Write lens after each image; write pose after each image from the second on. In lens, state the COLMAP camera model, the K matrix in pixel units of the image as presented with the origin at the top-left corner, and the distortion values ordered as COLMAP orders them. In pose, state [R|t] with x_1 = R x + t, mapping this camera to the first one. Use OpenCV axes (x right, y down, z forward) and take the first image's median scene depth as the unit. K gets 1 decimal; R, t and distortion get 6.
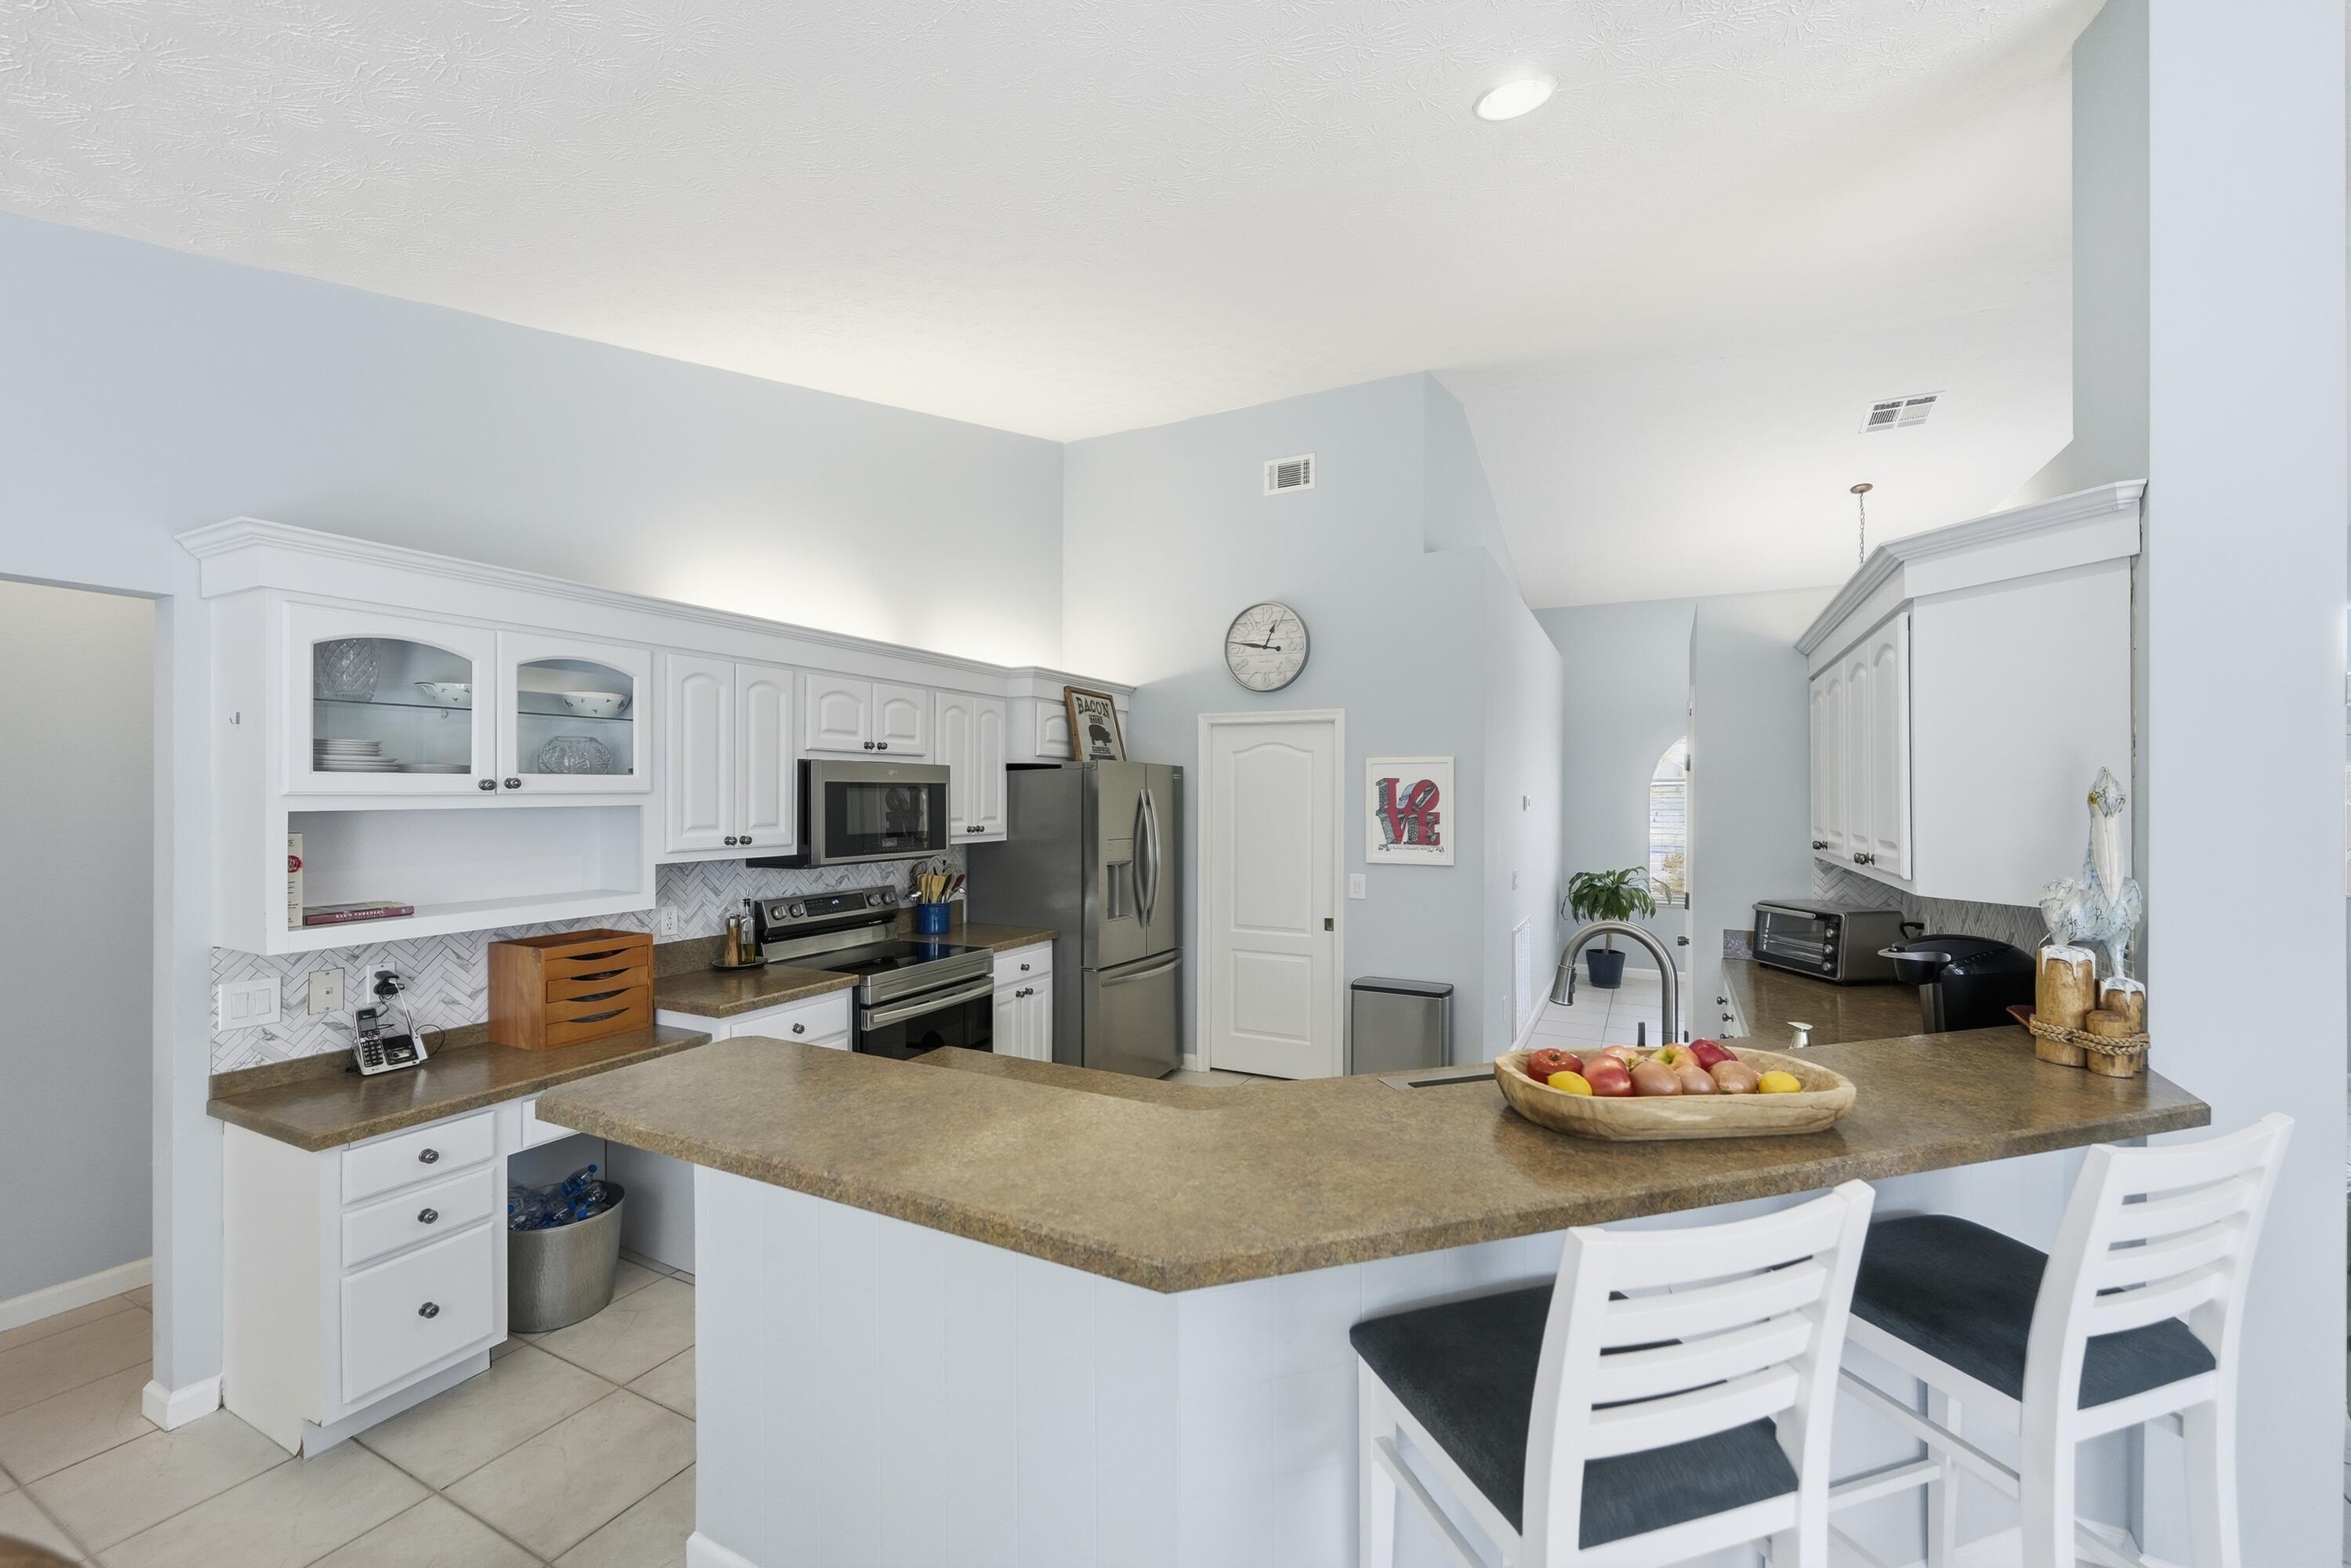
lens RADIAL K [[938.9, 0, 1183.0], [0, 938.9, 789.8], [0, 0, 1]] dist [0.007805, 0.000049]
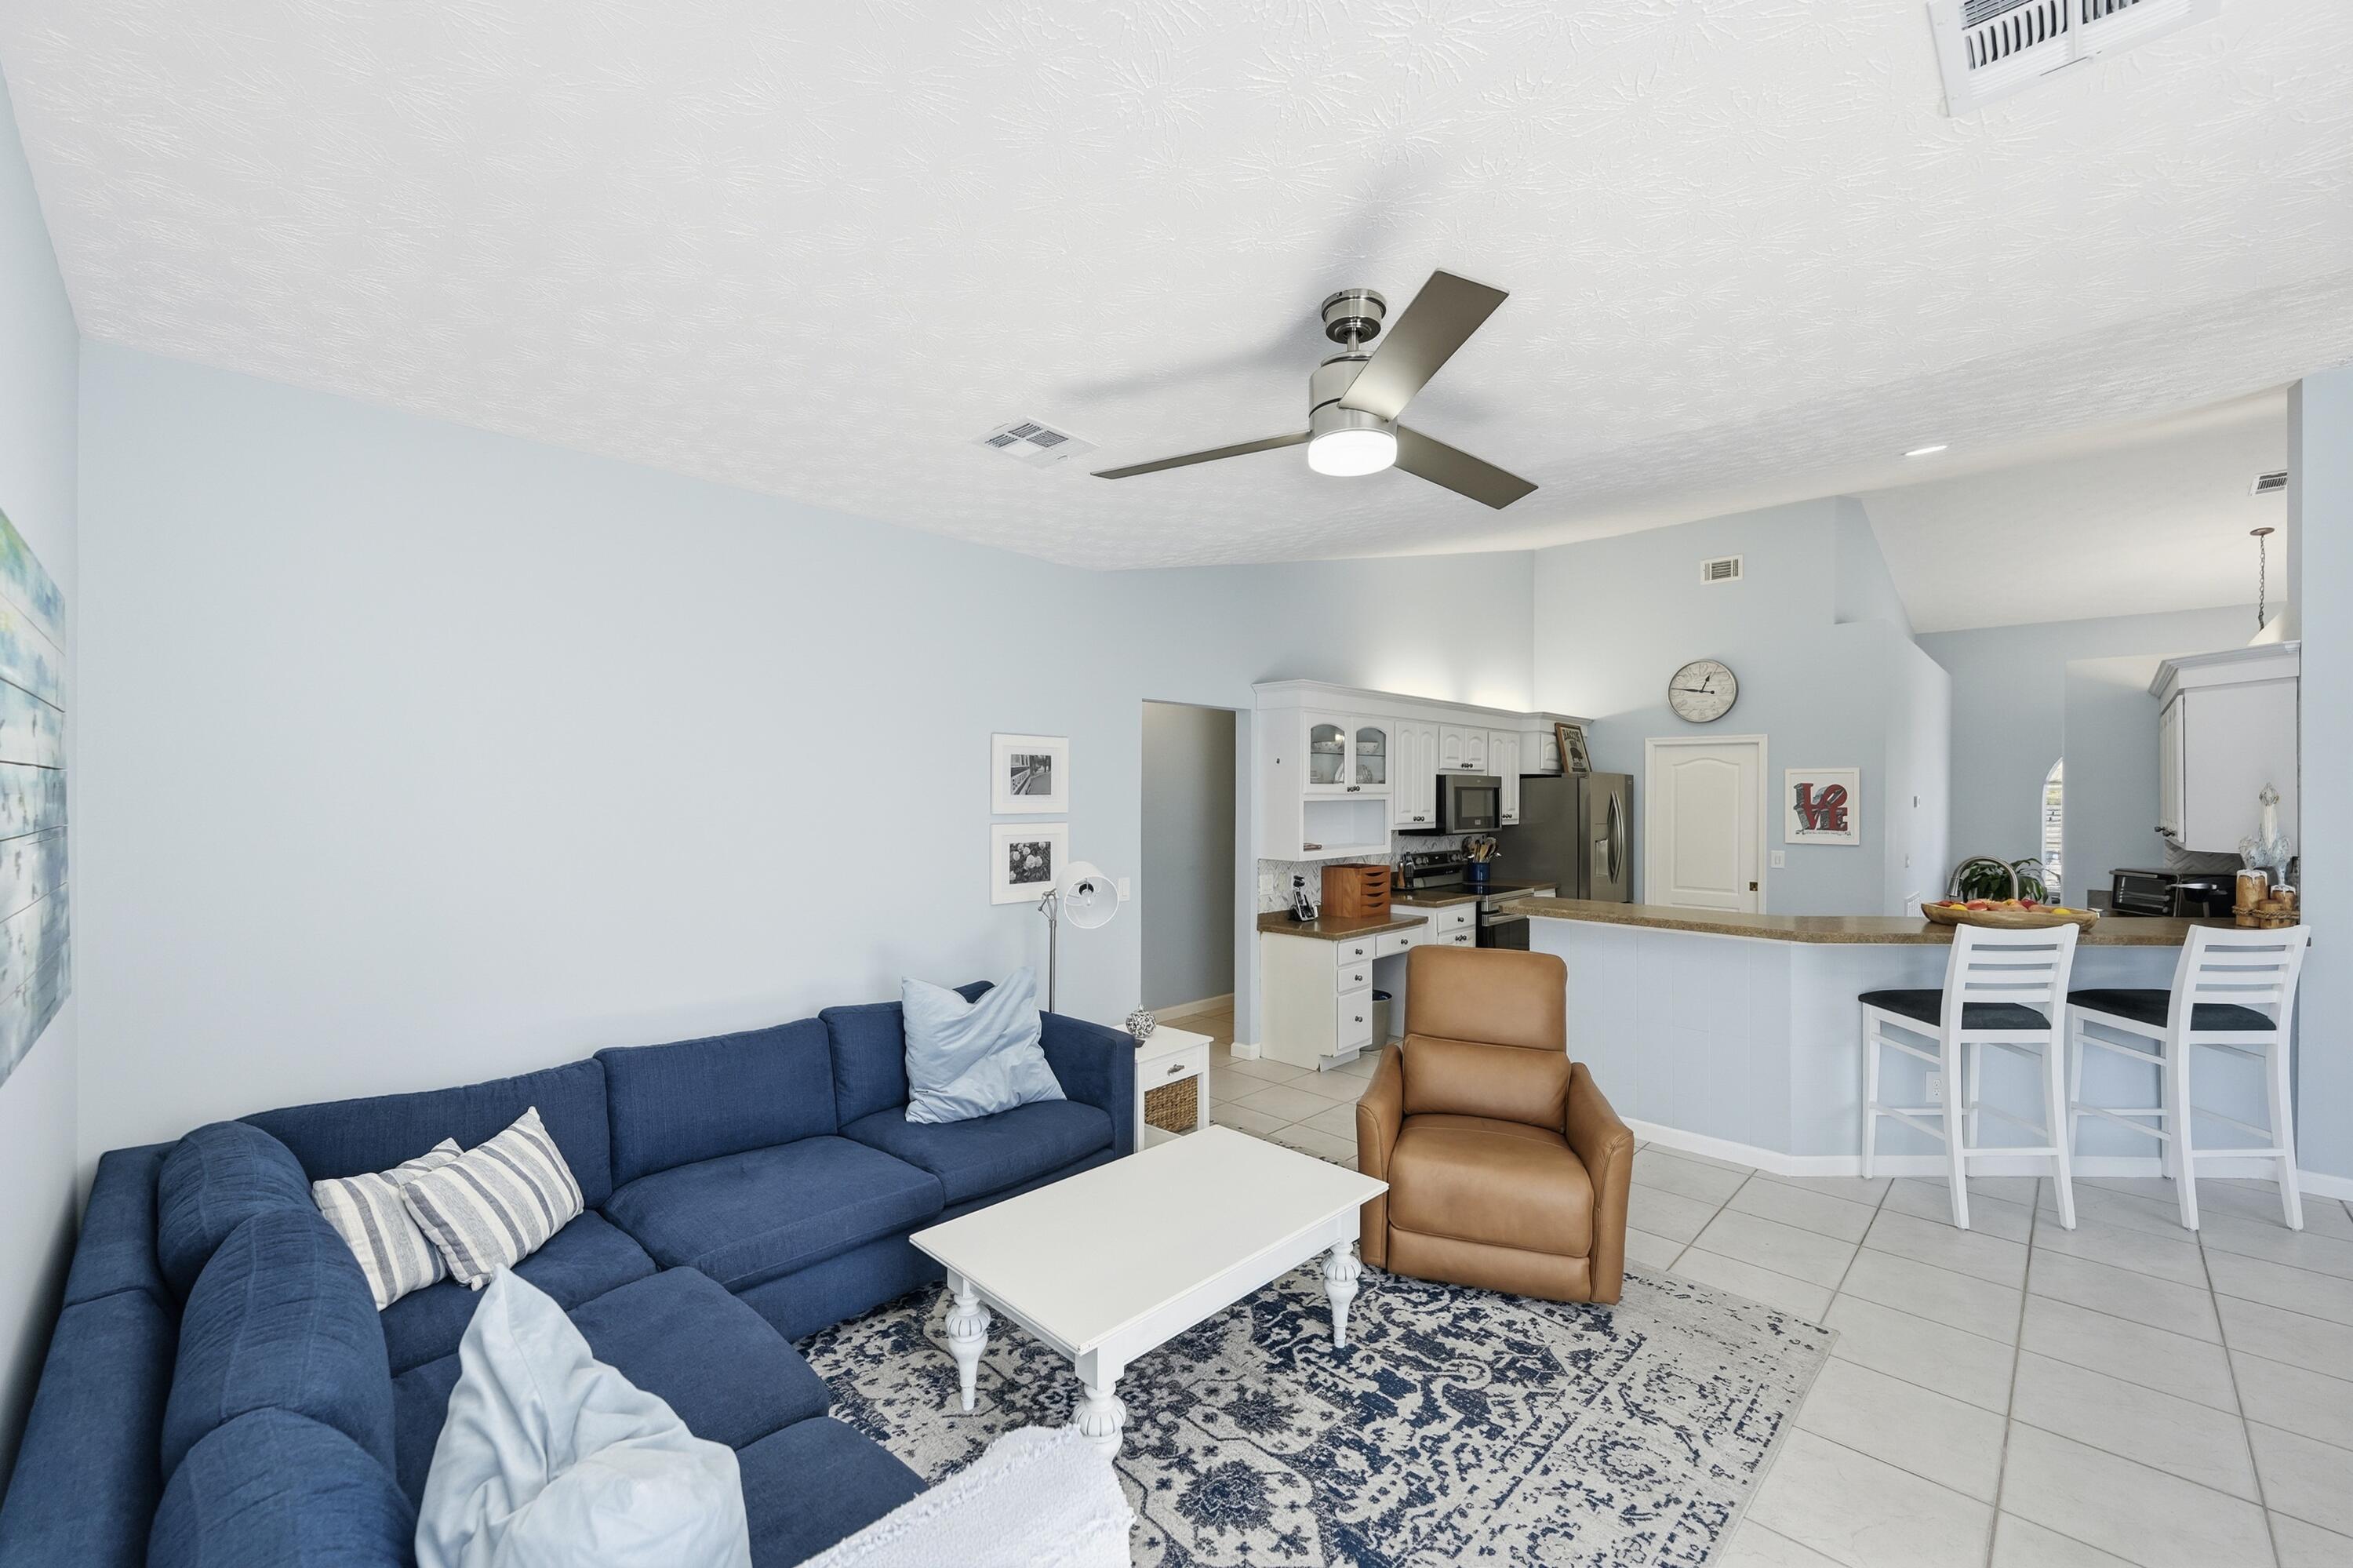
lens RADIAL K [[939.8, 0, 1184.0], [0, 939.8, 789.8], [0, 0, 1]] dist [0.007805, 0.000049]
pose [[0.956427, 0.000397, -0.291971, -0.472598], [-0.000223, 1.000000, 0.000629, -0.005875], [0.291971, -0.000537, 0.956427, -1.148163]]
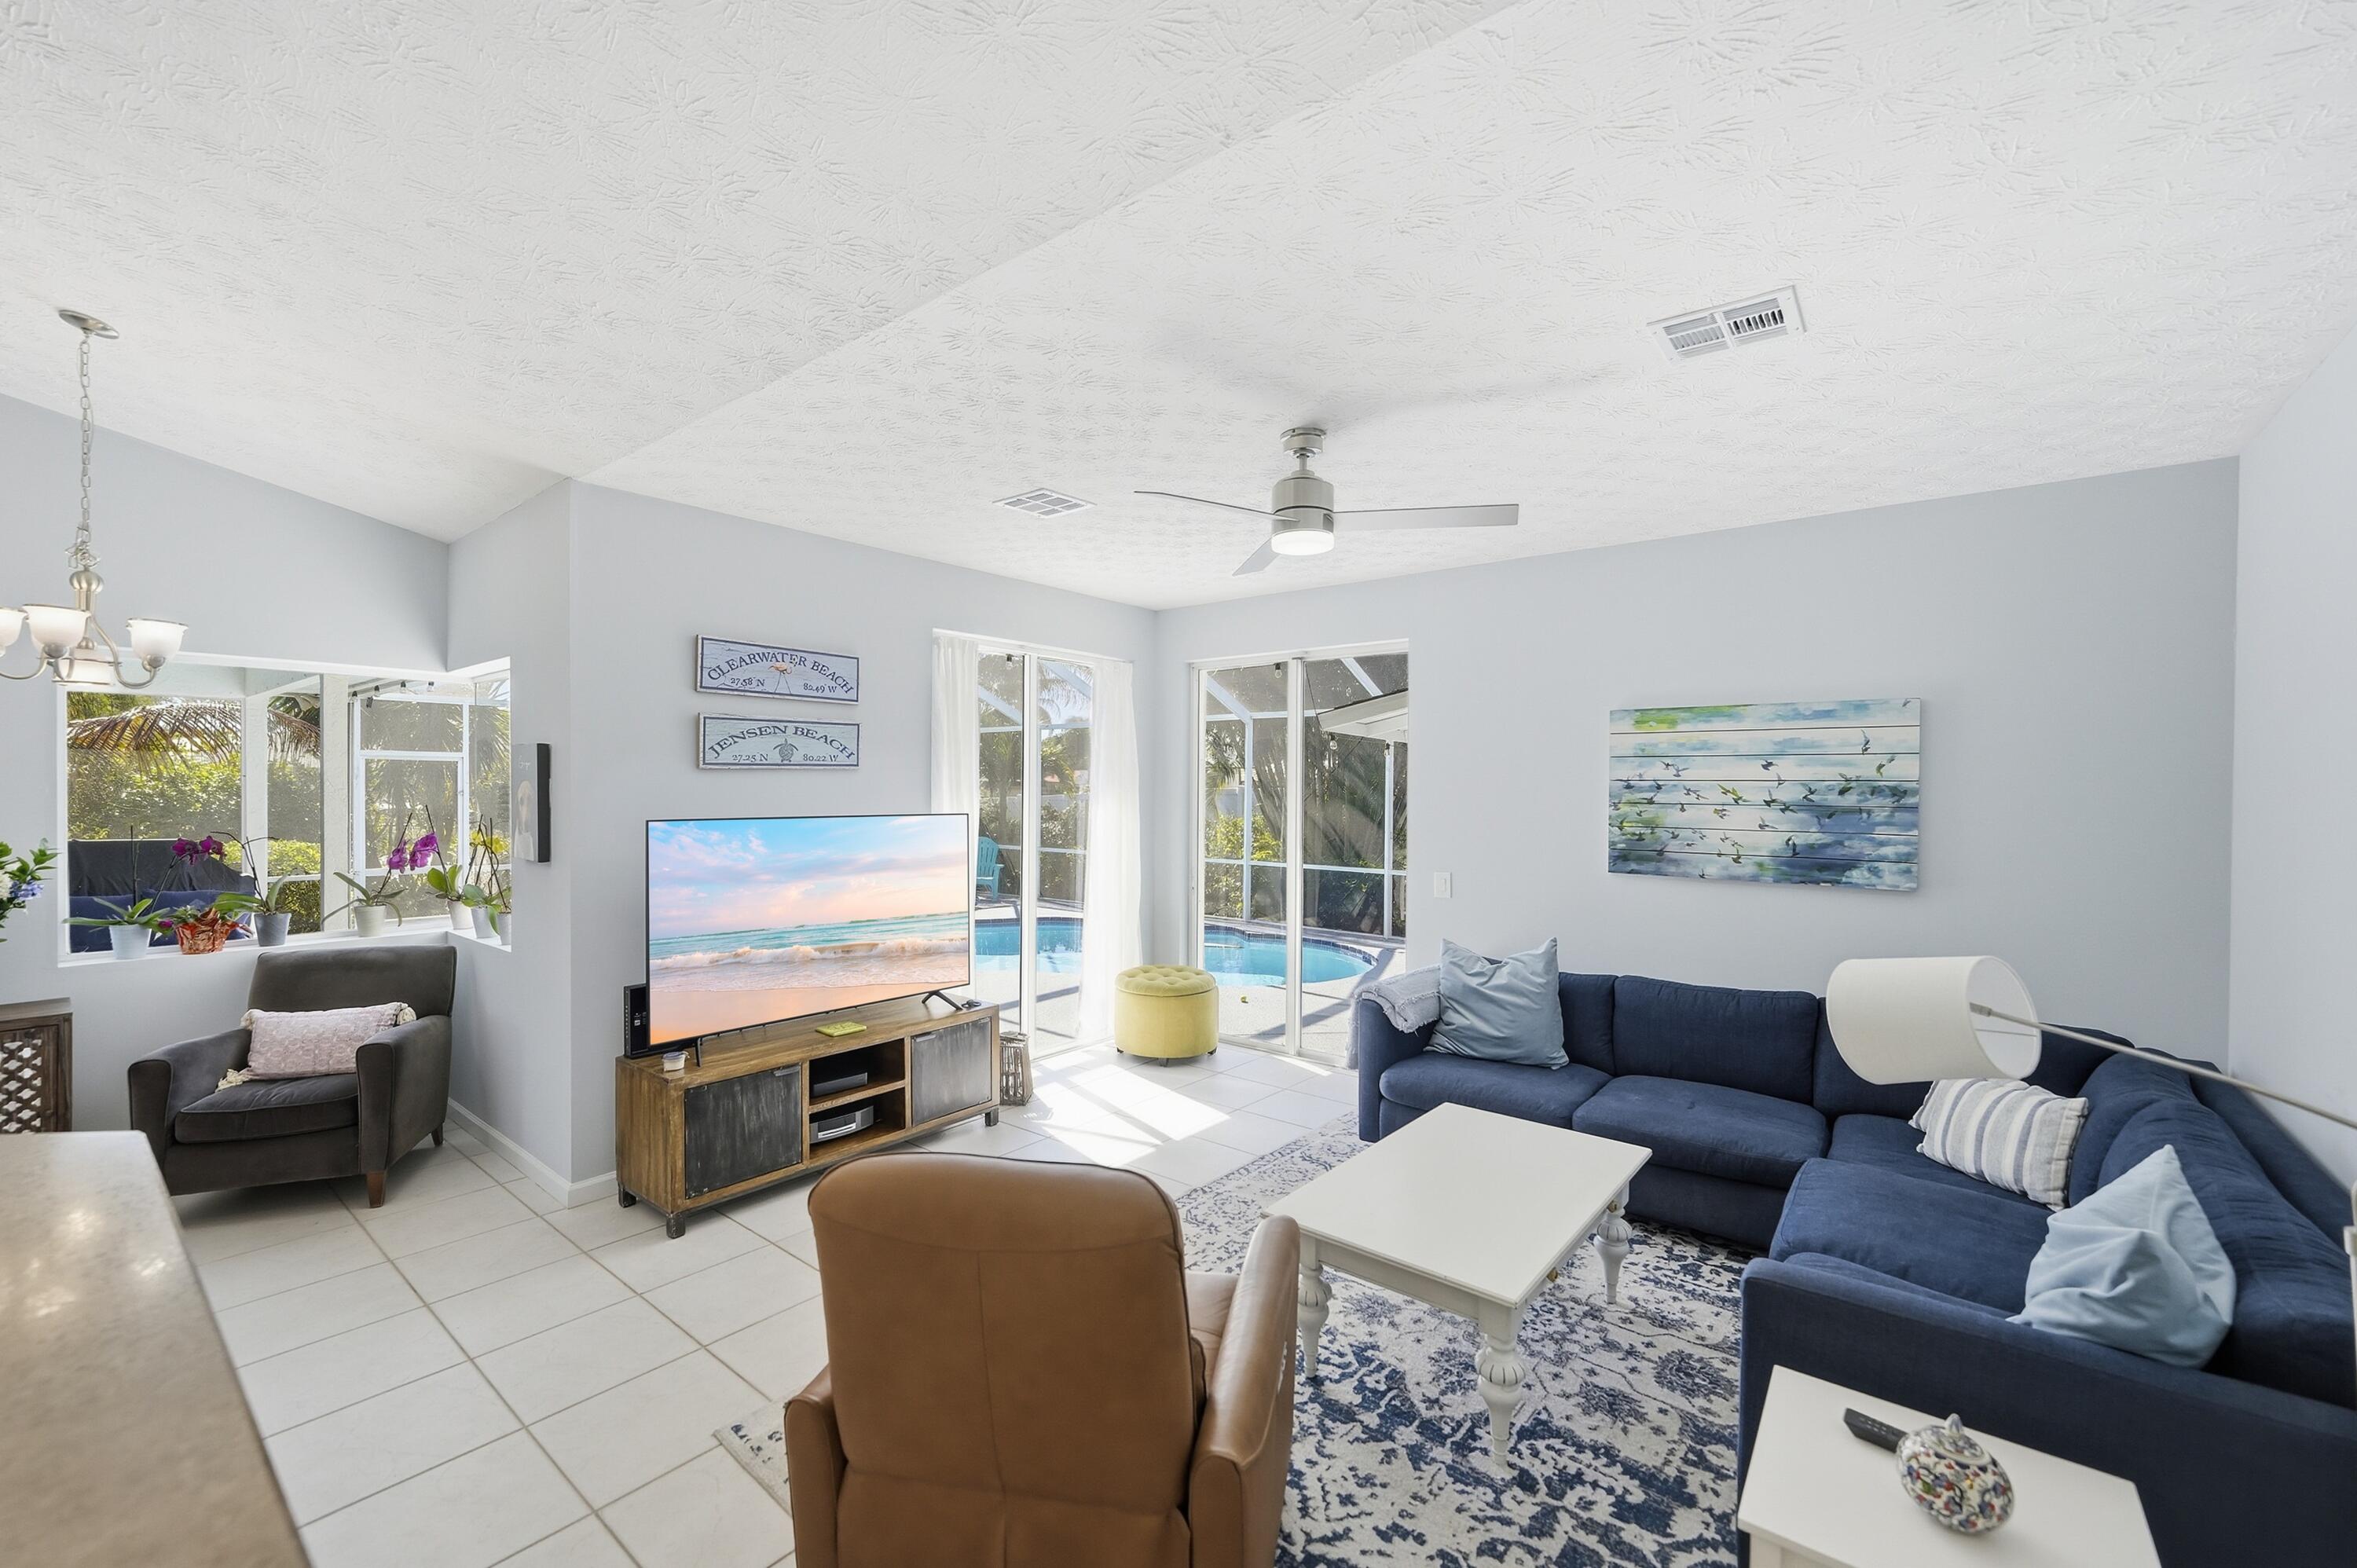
lens RADIAL K [[956.1, 0, 1184.5], [0, 956.1, 793.6], [0, 0, 1]] dist [0.000207, -0.000230]
pose [[-0.978525, -0.012861, 0.205727, -0.670444], [-0.012189, 0.999915, 0.004532, 0.005783], [-0.205768, 0.001927, -0.978599, 0.792376]]
